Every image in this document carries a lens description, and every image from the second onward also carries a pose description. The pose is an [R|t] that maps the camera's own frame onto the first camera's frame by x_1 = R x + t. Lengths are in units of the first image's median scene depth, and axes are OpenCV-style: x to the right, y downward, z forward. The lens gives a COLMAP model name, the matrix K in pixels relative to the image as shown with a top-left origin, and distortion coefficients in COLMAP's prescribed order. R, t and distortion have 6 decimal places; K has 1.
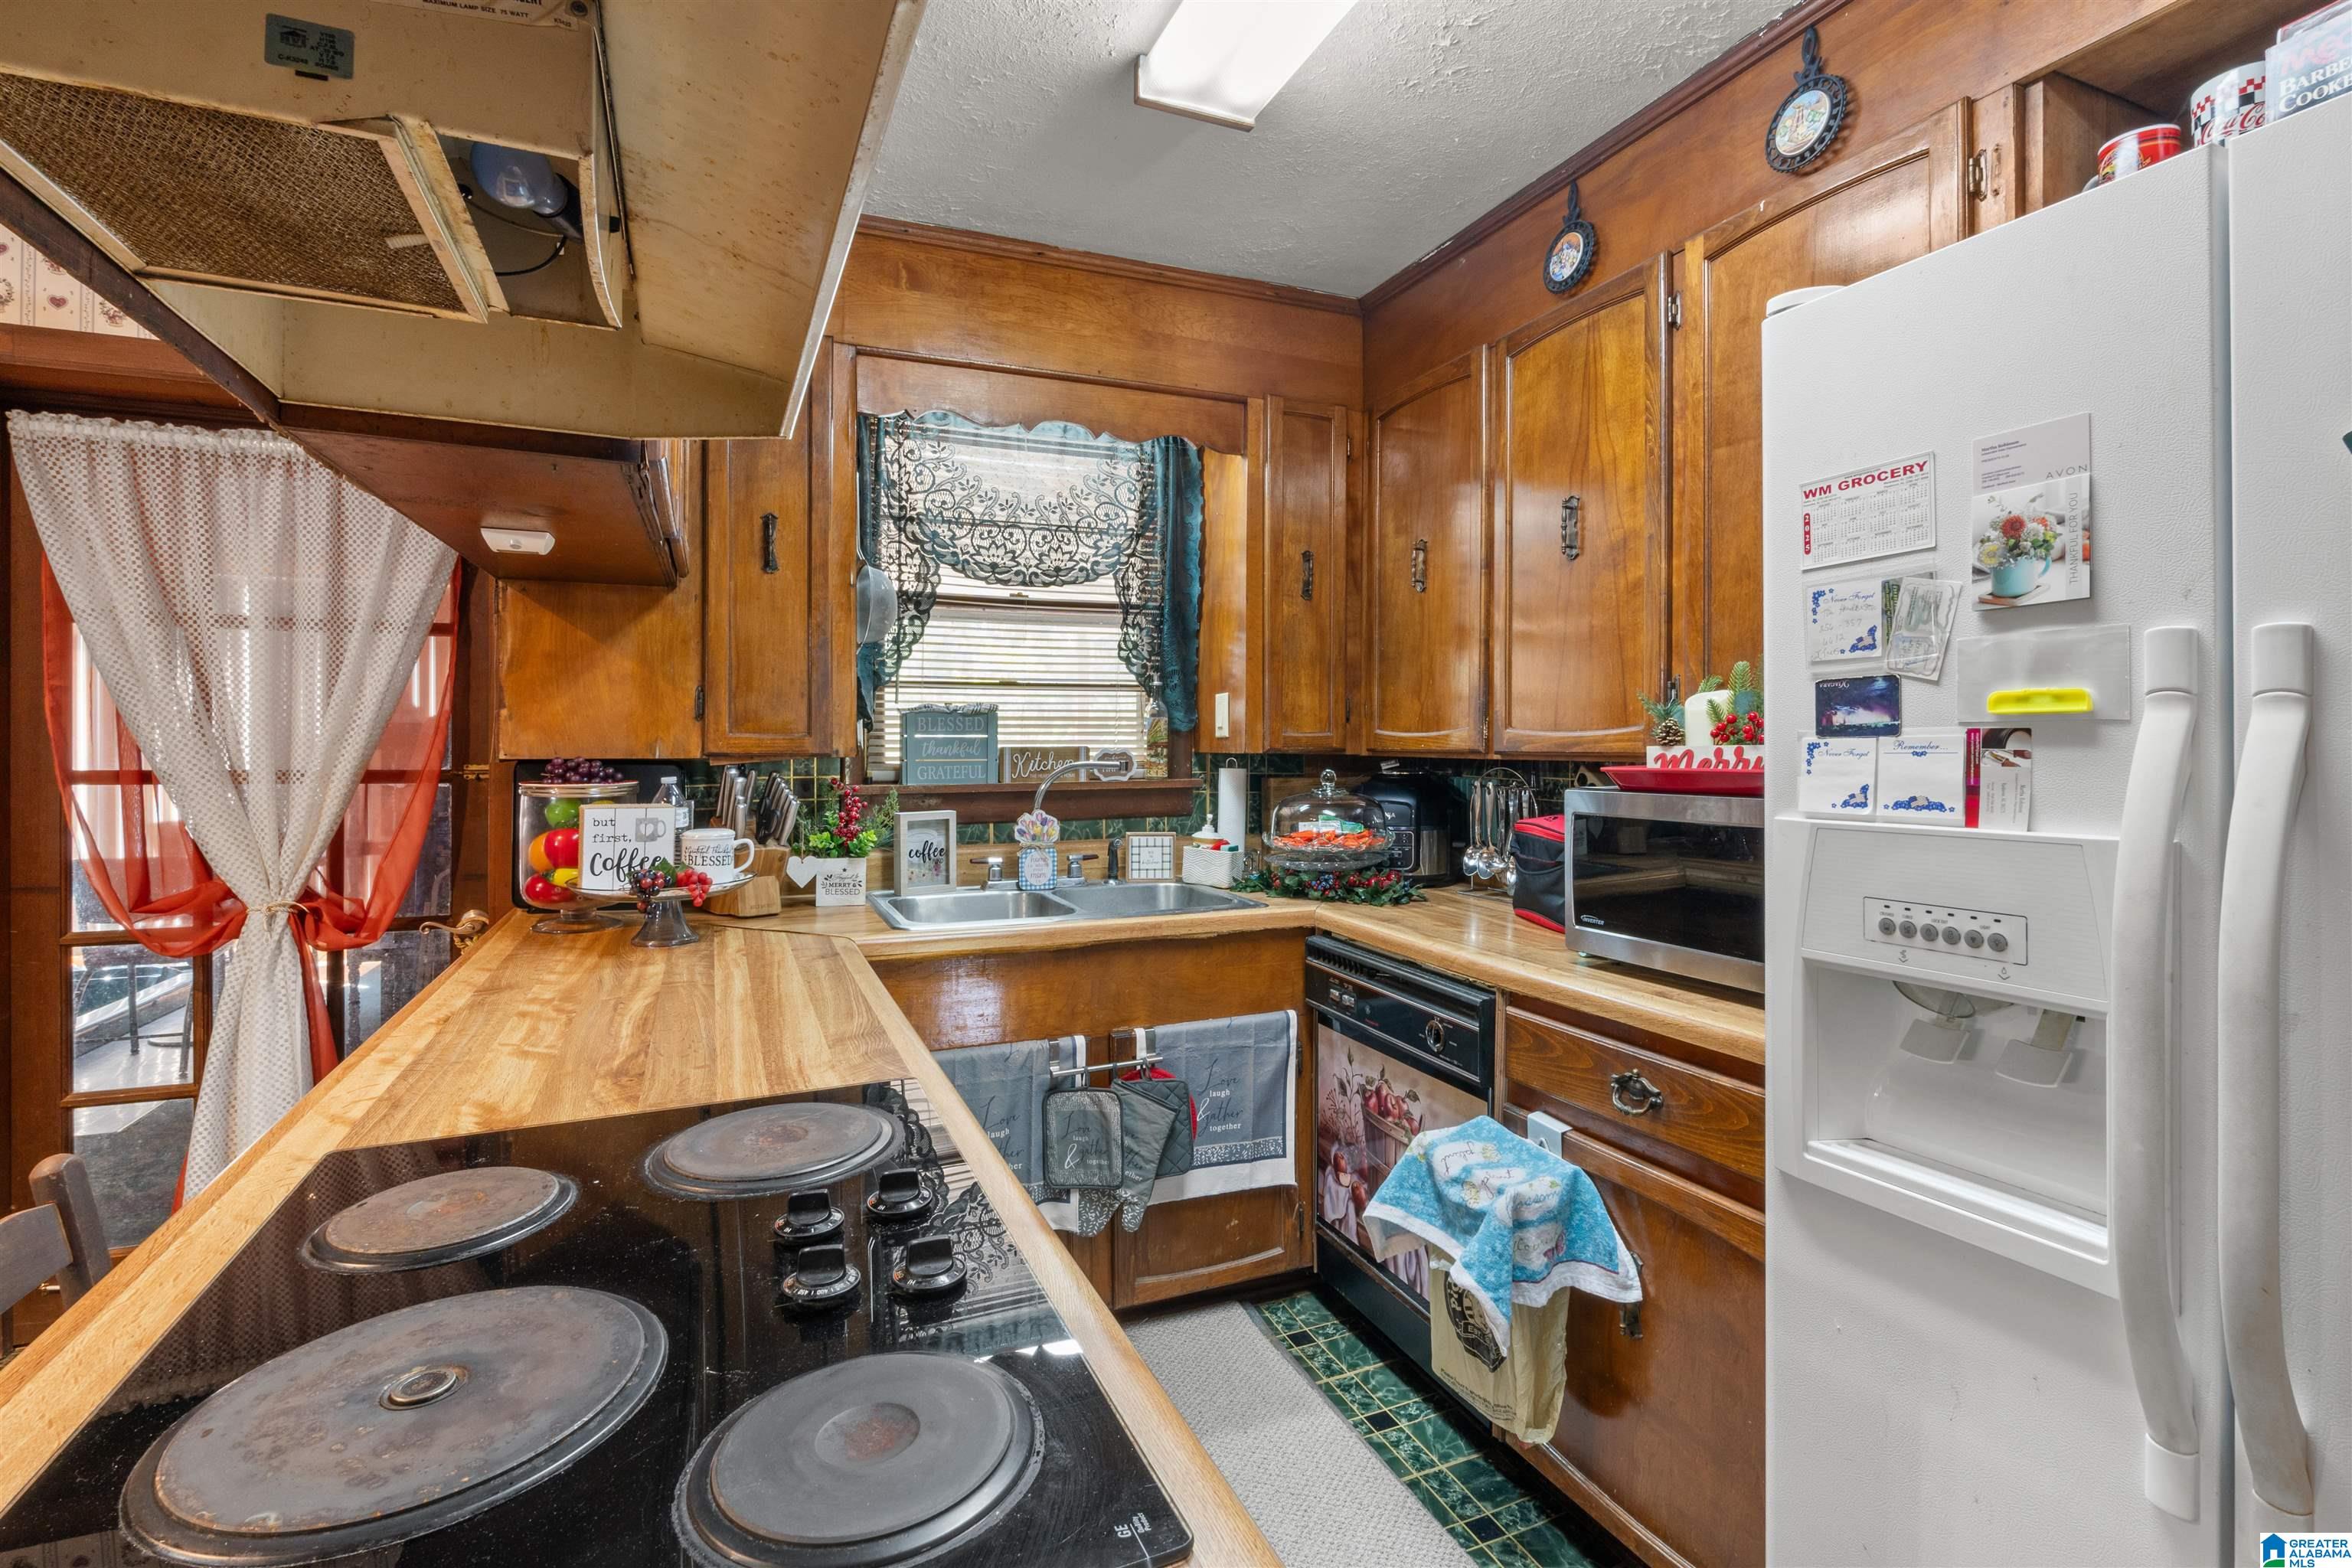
lens RADIAL K [[1087.0, 0, 1180.1], [0, 1087.0, 741.7], [0, 0, 1]] dist [-0.004846, -0.000481]
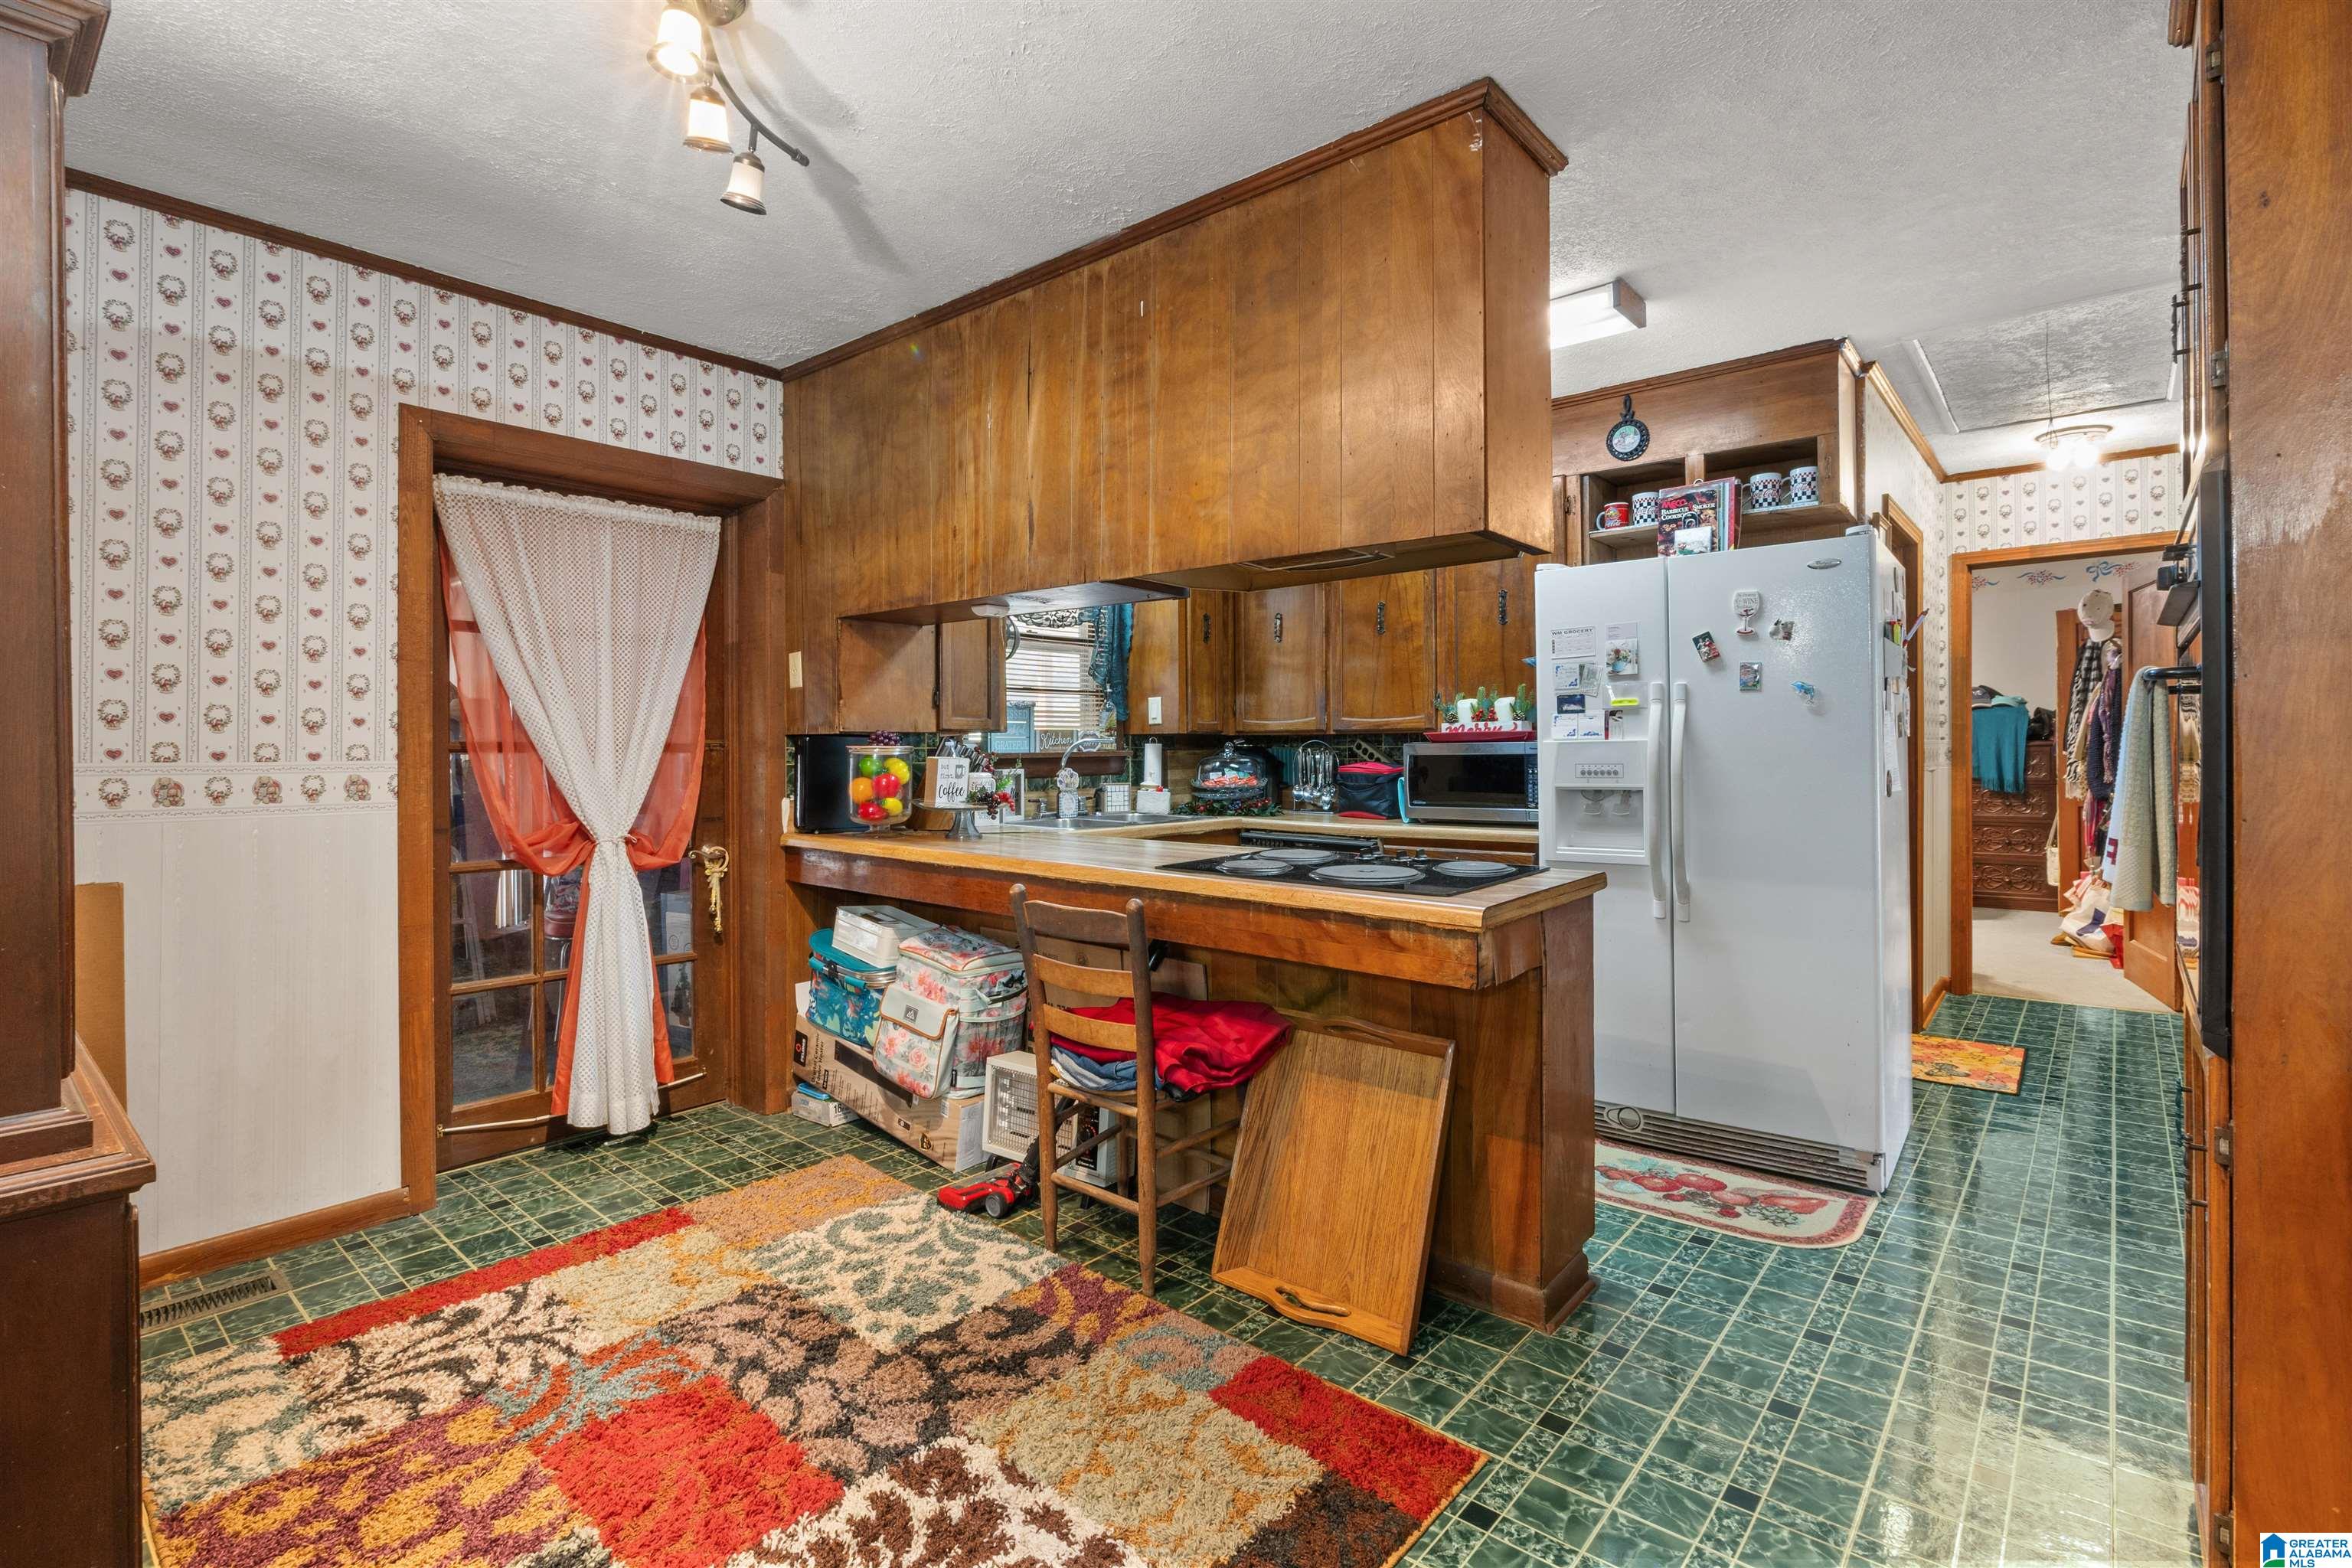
lens RADIAL K [[1087.0, 0, 1180.1], [0, 1087.0, 741.7], [0, 0, 1]] dist [-0.004846, -0.000481]
pose [[0.895379, -0.003006, 0.445296, -0.842003], [0.006181, 0.999965, -0.005677, 0.041206], [-0.445263, 0.007836, 0.895366, -0.614522]]
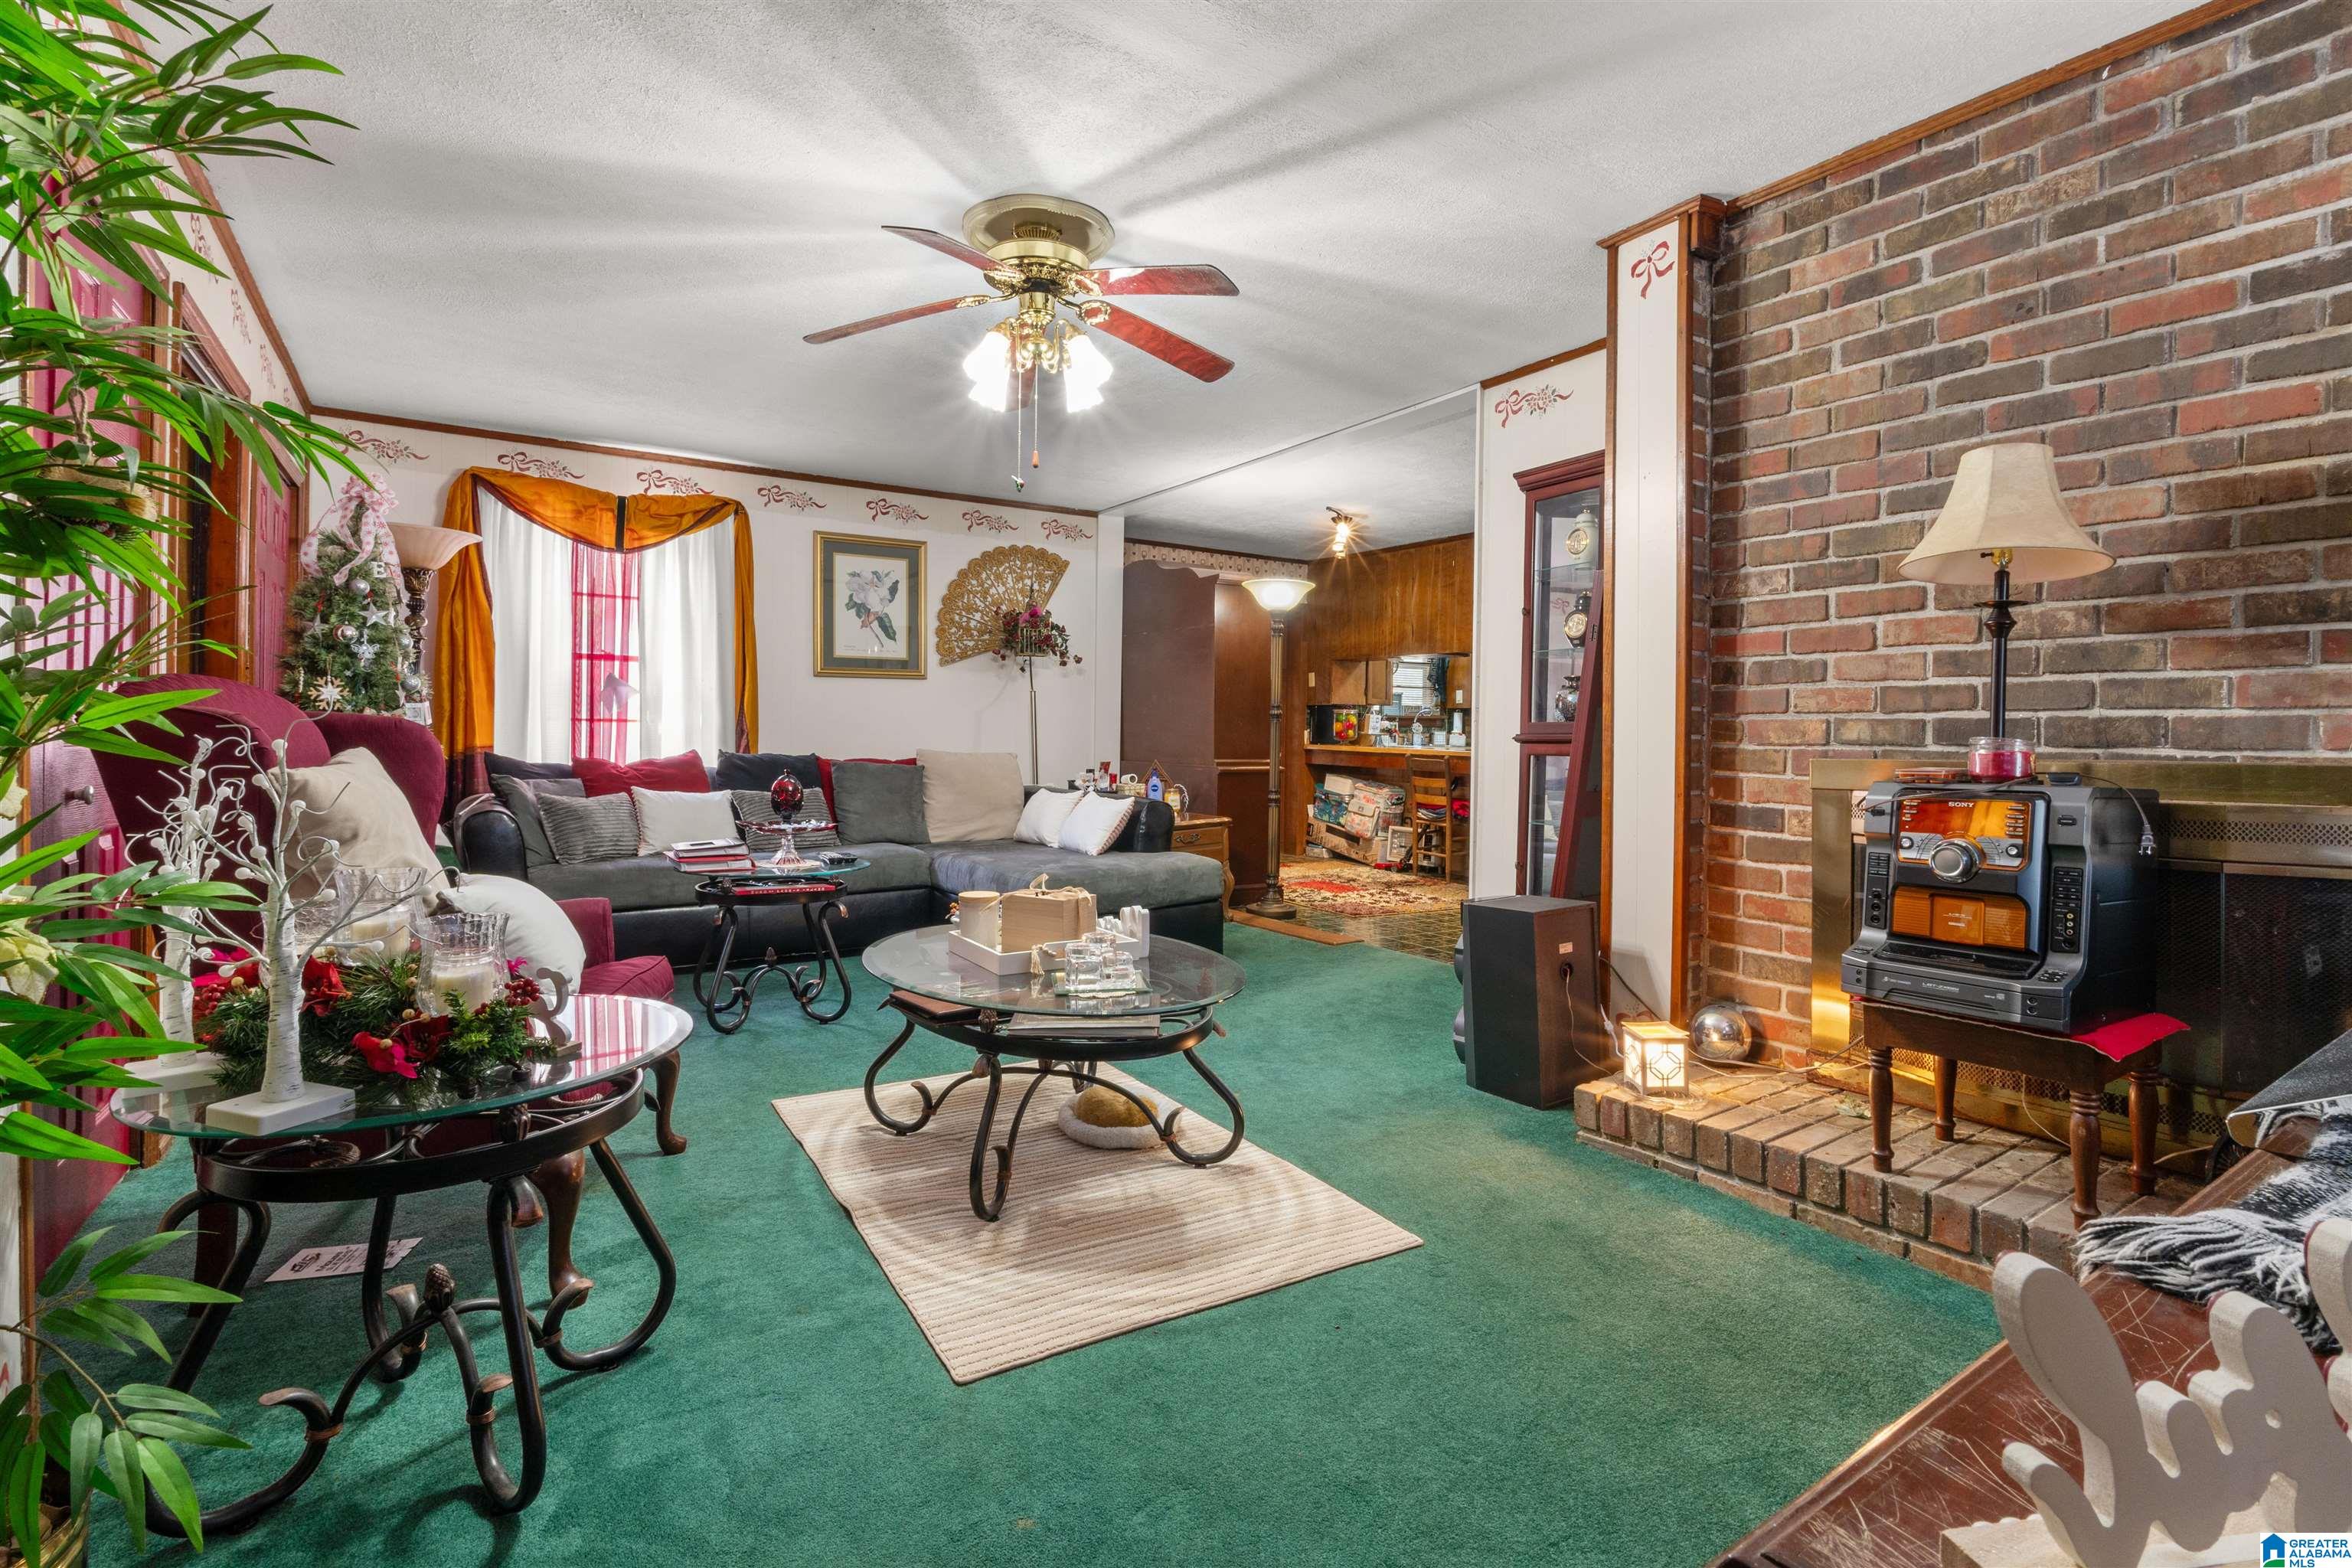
lens RADIAL K [[1093.5, 0, 1183.2], [0, 1093.5, 754.6], [0, 0, 1]] dist [-0.010537, -0.000054]
pose [[0.983819, 0.008663, 0.178953, -1.822449], [-0.012860, 0.999668, 0.022306, 0.117114], [-0.178700, -0.024247, 0.983605, -2.832378]]
